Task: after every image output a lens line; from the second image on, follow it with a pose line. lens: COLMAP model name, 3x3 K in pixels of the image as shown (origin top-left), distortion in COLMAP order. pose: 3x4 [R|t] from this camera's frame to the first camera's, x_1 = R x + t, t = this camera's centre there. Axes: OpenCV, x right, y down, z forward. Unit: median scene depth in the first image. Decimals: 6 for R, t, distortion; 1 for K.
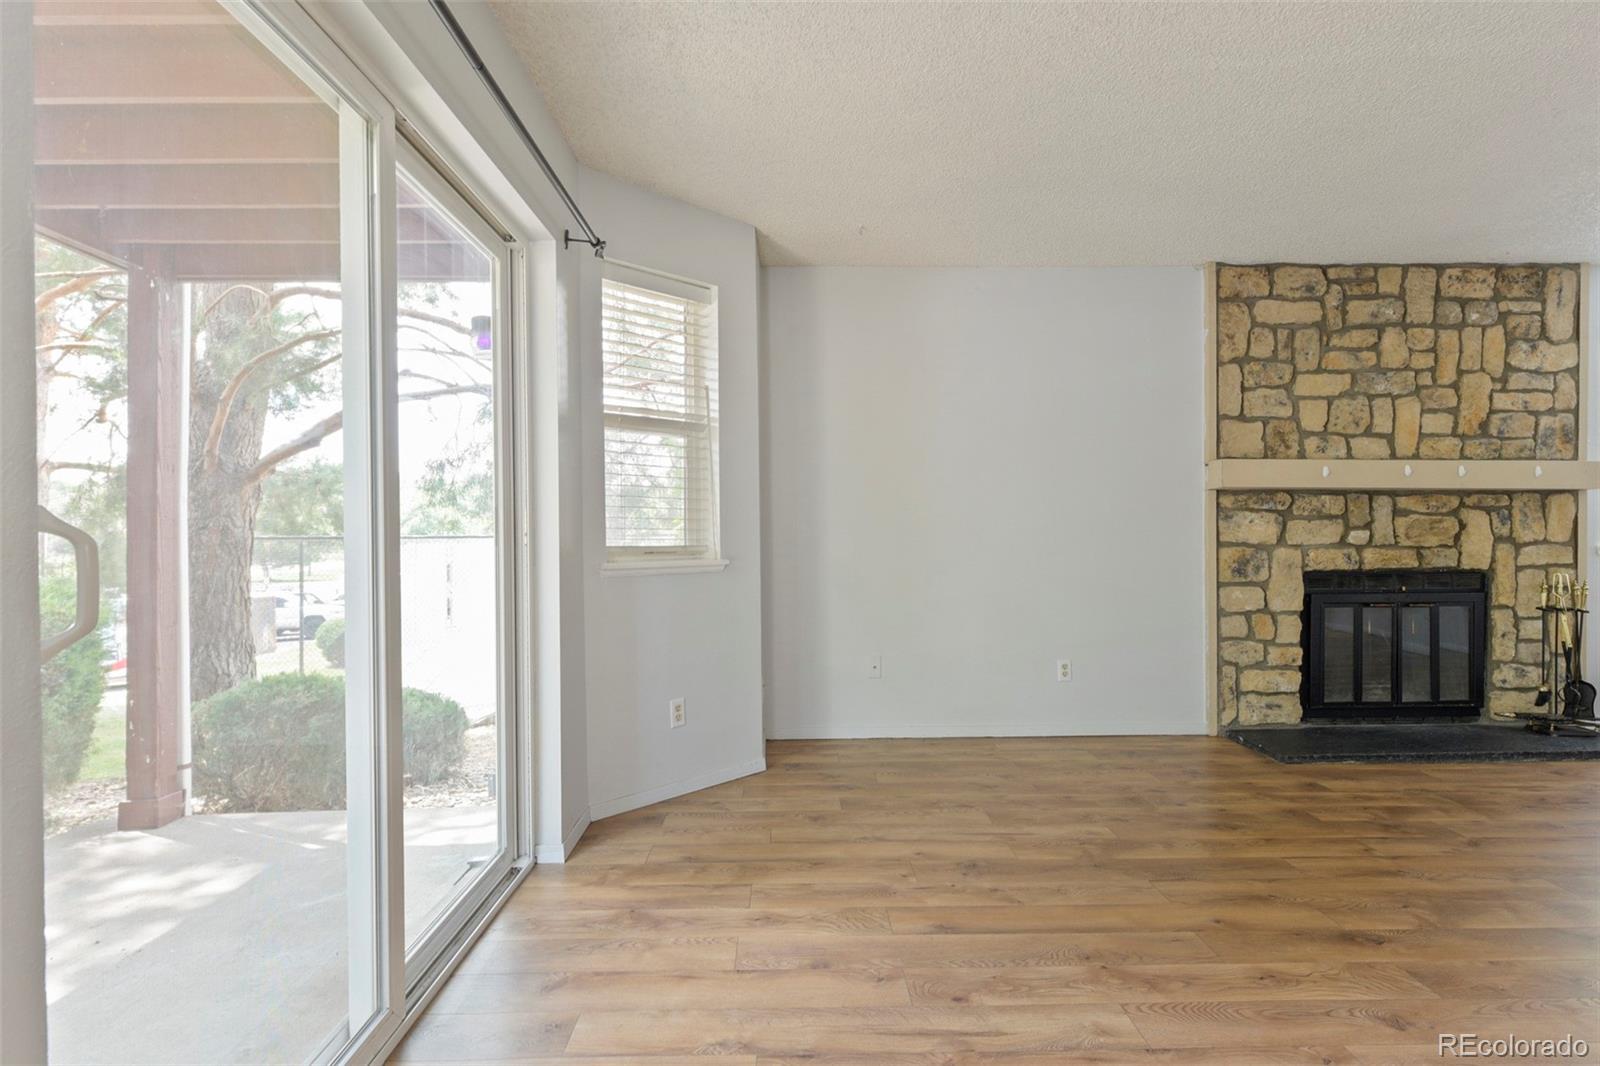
lens RADIAL K [[806.6, 0, 788.2], [0, 806.6, 528.5], [0, 0, 1]] dist [0.003261, -0.003800]
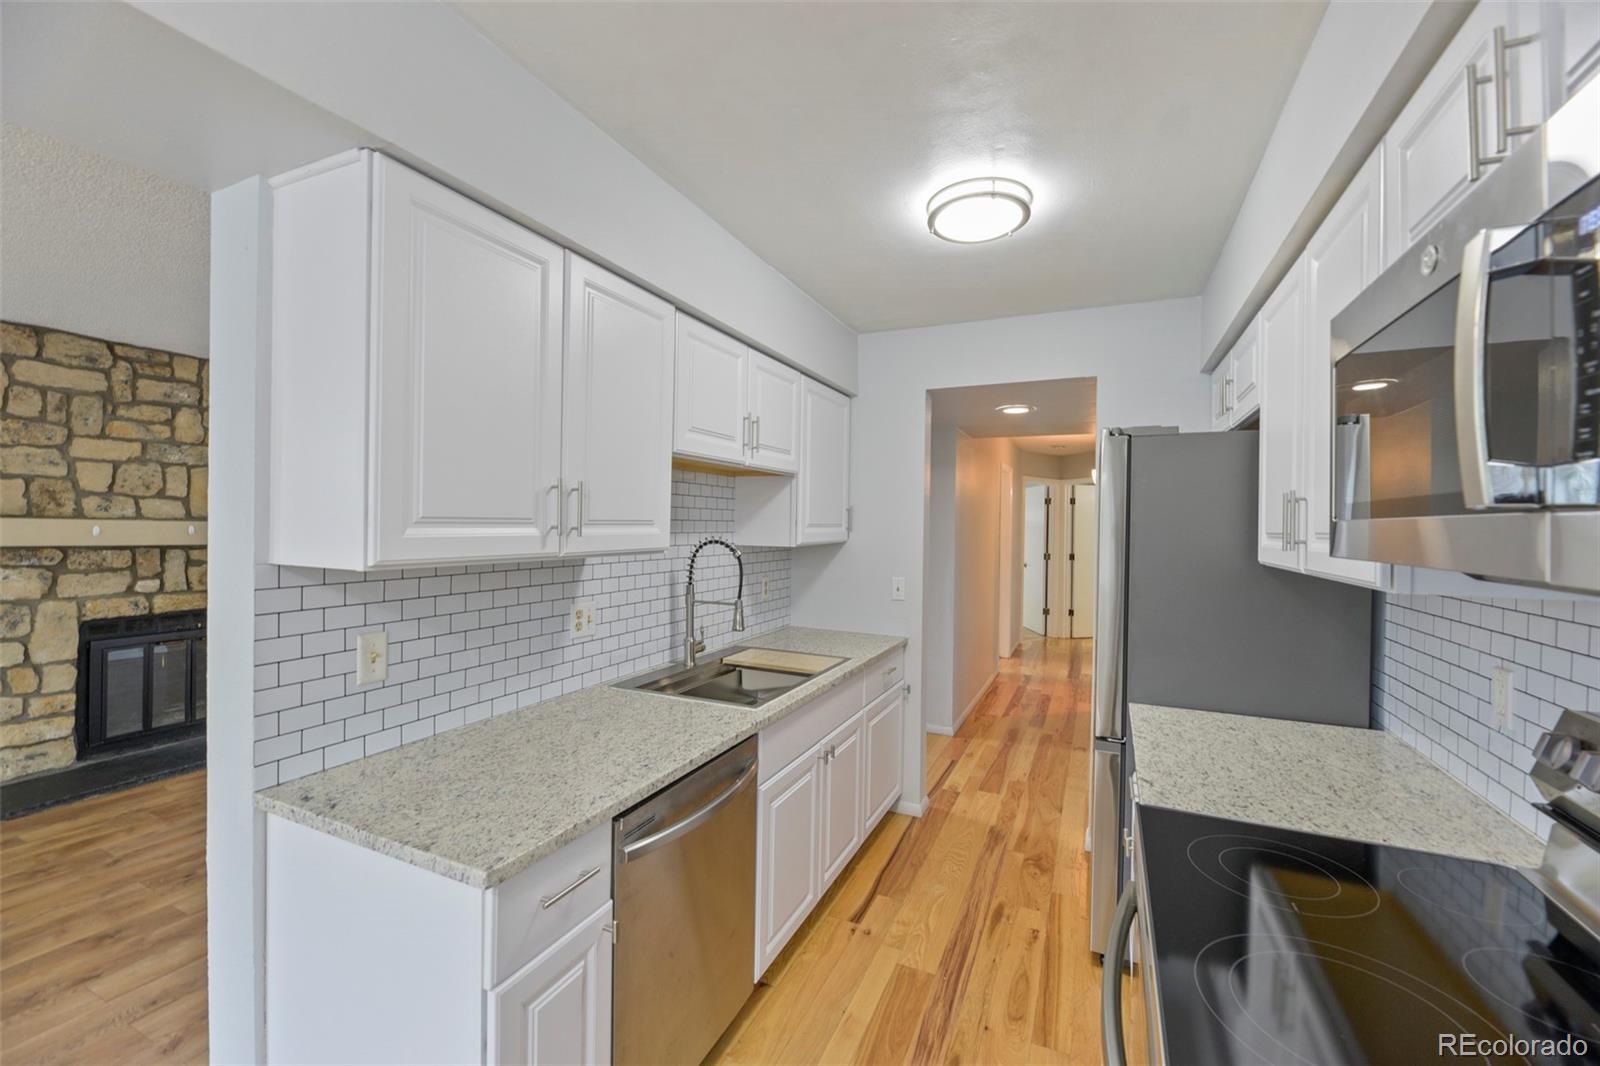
lens RADIAL K [[651.3, 0, 801.6], [0, 651.3, 533.0], [0, 0, 1]] dist [-0.007599, -0.001693]
pose [[0.433060, 0.001902, 0.901363, 0.283935], [-0.022687, 0.999704, 0.008790, -0.094298], [-0.901079, -0.024255, 0.432975, -0.233553]]
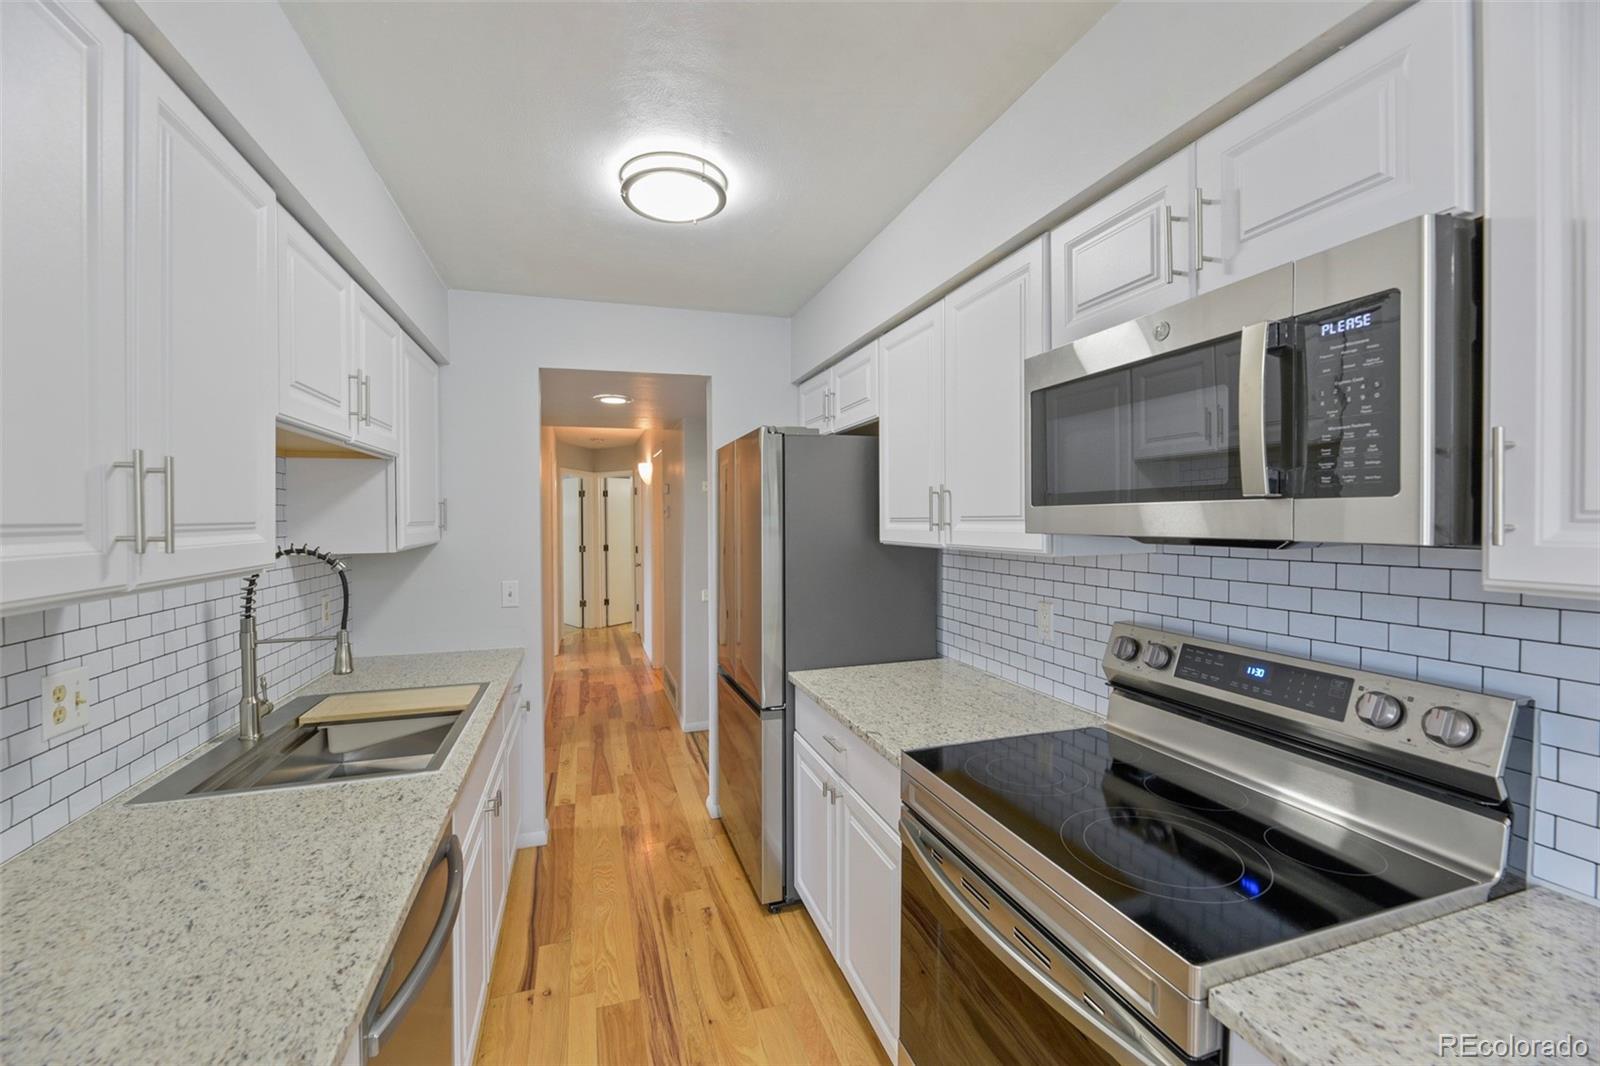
lens RADIAL K [[651.3, 0, 796.2], [0, 651.3, 534.6], [0, 0, 1]] dist [-0.007599, -0.001693]
pose [[-0.287996, -0.013529, 0.957536, 0.303995], [0.010066, 0.999802, 0.017153, -0.093758], [-0.957579, 0.014579, -0.287803, -0.091634]]
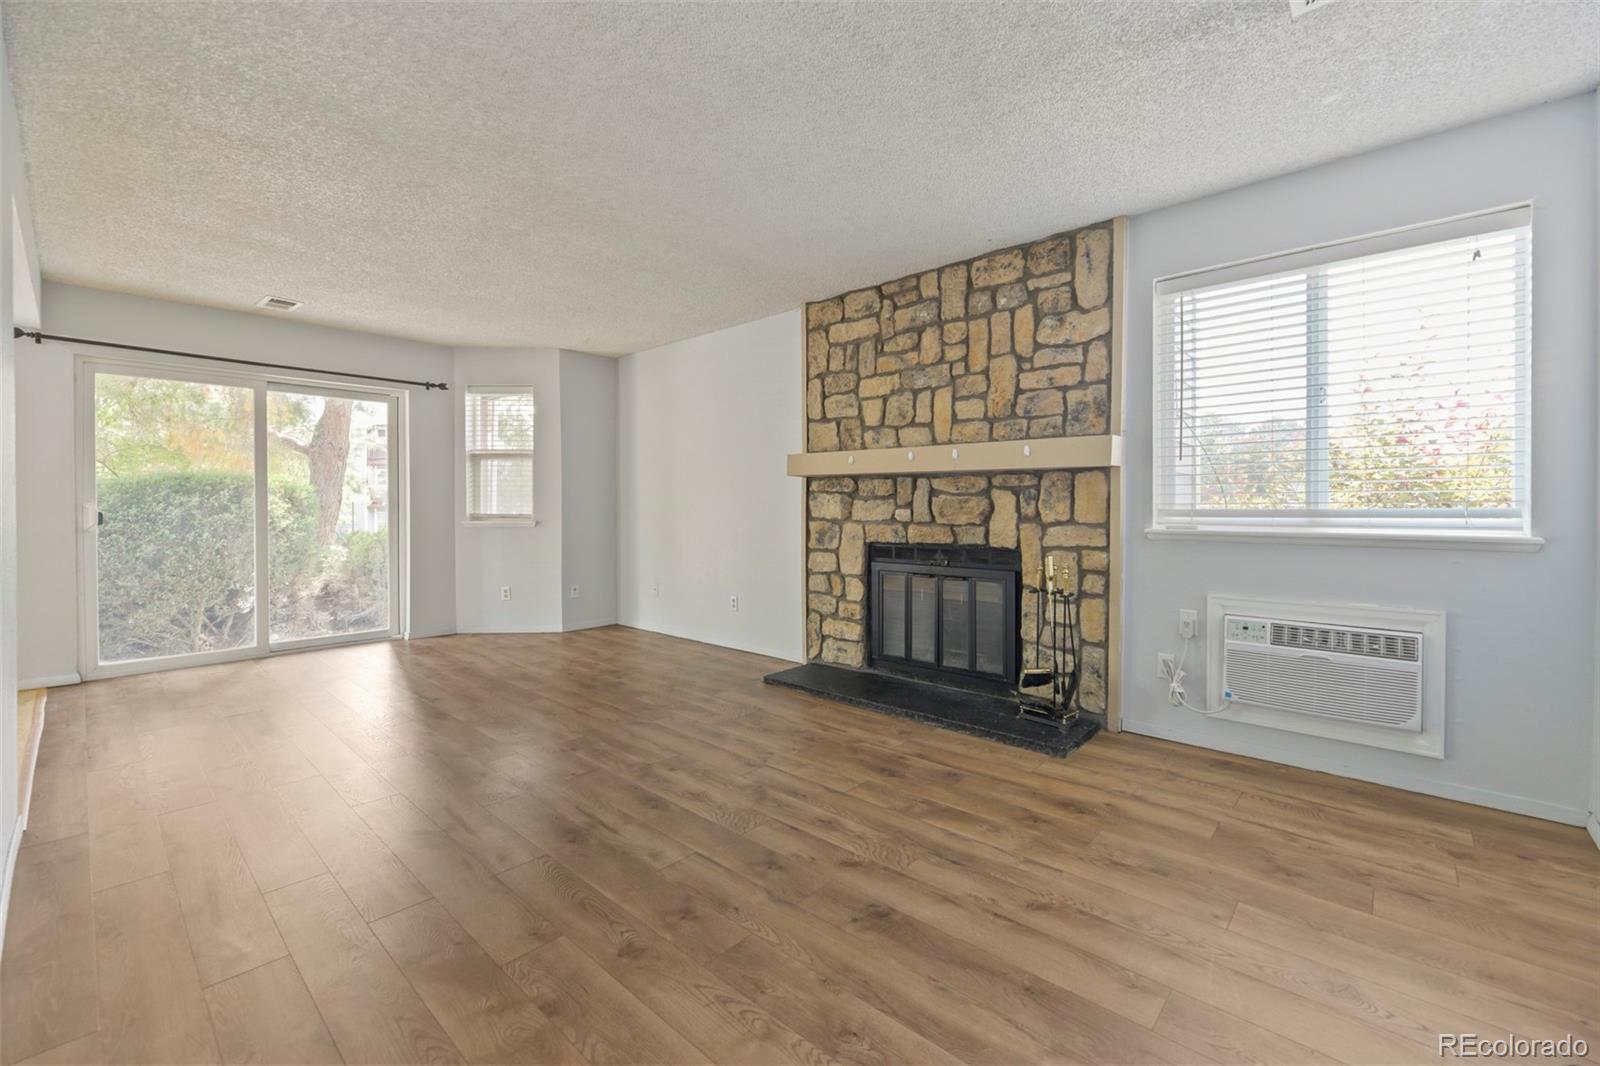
lens RADIAL K [[651.3, 0, 809.7], [0, 651.3, 508.9], [0, 0, 1]] dist [-0.007599, -0.001693]
pose [[0.740537, 0.007643, -0.671972, 1.236615], [-0.000187, 0.999938, 0.011167, -0.008496], [0.672015, -0.008144, 0.740492, 0.223917]]
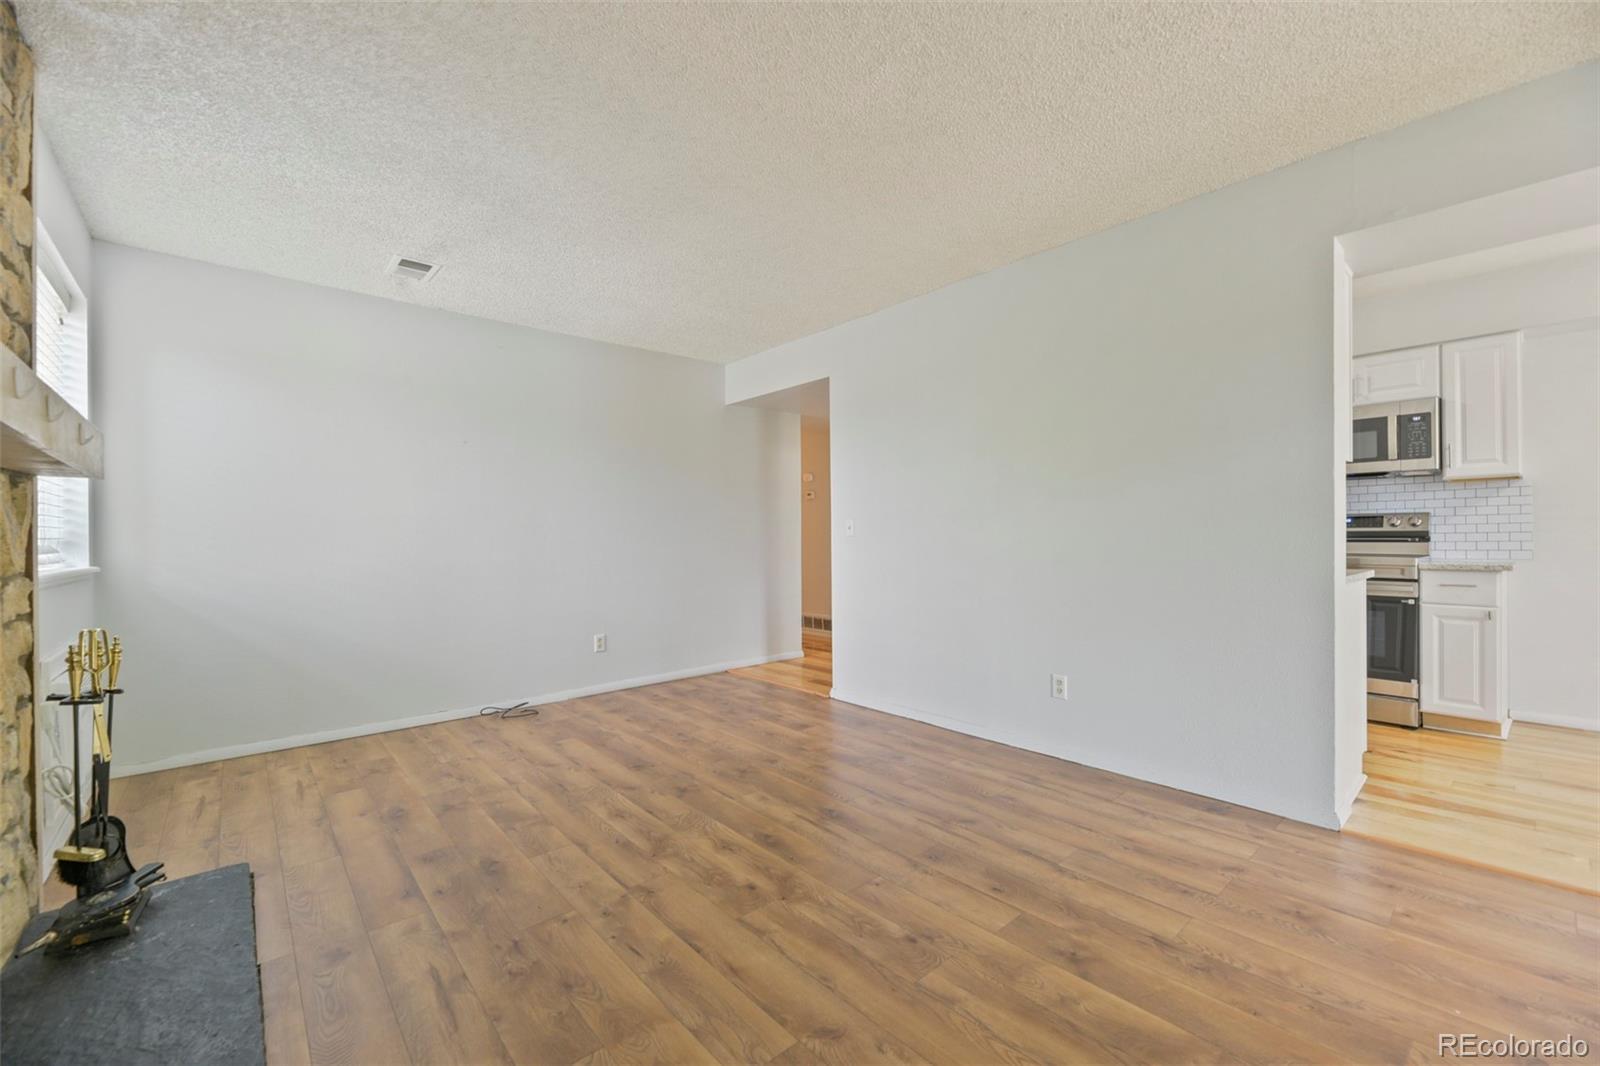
lens RADIAL K [[651.3, 0, 787.7], [0, 651.3, 529.2], [0, 0, 1]] dist [-0.007599, -0.001693]
pose [[-0.631130, 0.021232, 0.775387, 0.310060], [0.013085, 0.999774, -0.016726, -0.002460], [-0.775567, -0.000410, -0.631265, 0.889975]]
